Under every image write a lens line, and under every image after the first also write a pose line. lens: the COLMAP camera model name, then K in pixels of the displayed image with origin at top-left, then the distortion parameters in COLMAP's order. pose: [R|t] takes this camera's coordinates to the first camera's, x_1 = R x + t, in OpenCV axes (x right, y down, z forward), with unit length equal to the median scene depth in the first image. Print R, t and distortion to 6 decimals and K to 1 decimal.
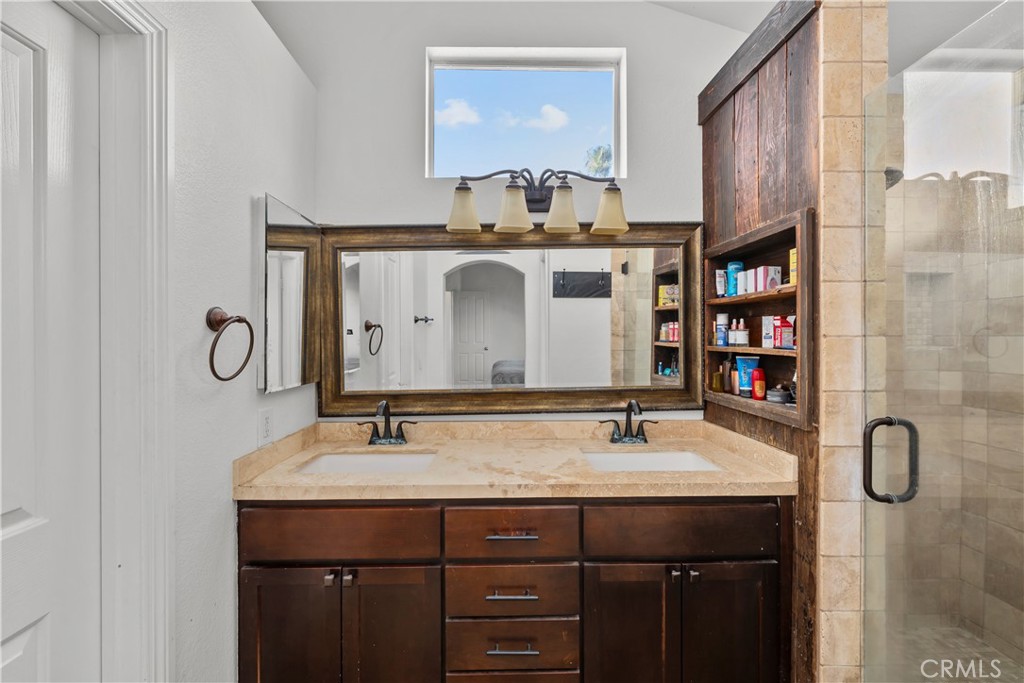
lens RADIAL K [[406.6, 0, 507.4], [0, 406.6, 339.8], [0, 0, 1]] dist [-0.001039, 0.000113]
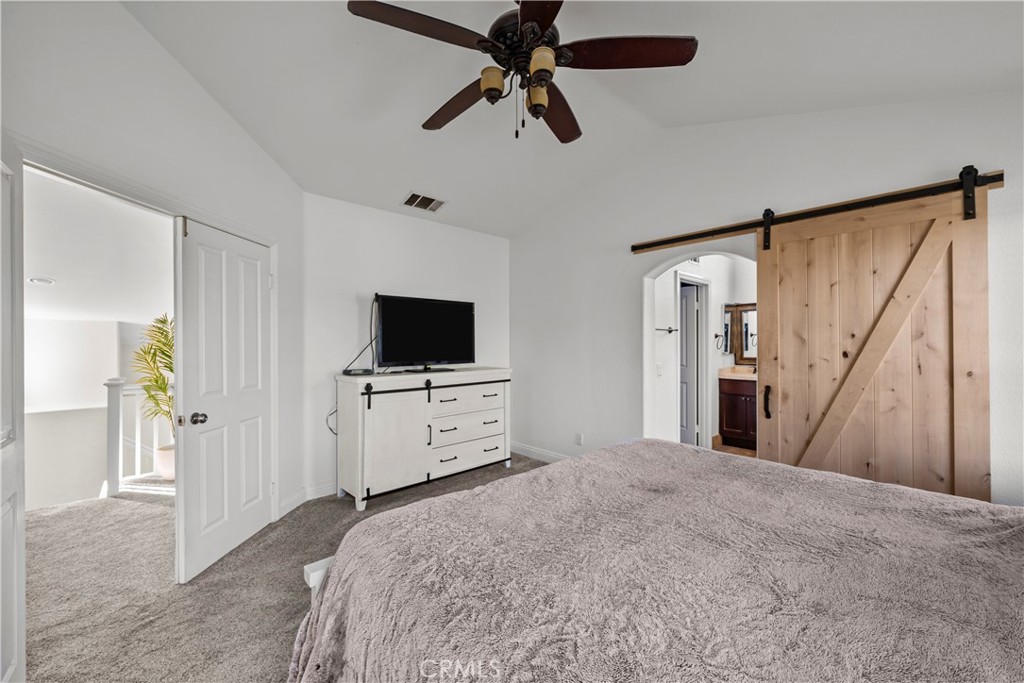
lens RADIAL K [[406.6, 0, 510.8], [0, 406.6, 338.4], [0, 0, 1]] dist [-0.001039, 0.000113]
pose [[0.661619, -0.002279, -0.749837, 0.779690], [-0.002110, 0.999986, -0.004901, 0.006056], [0.749837, 0.004825, 0.661604, -2.493257]]
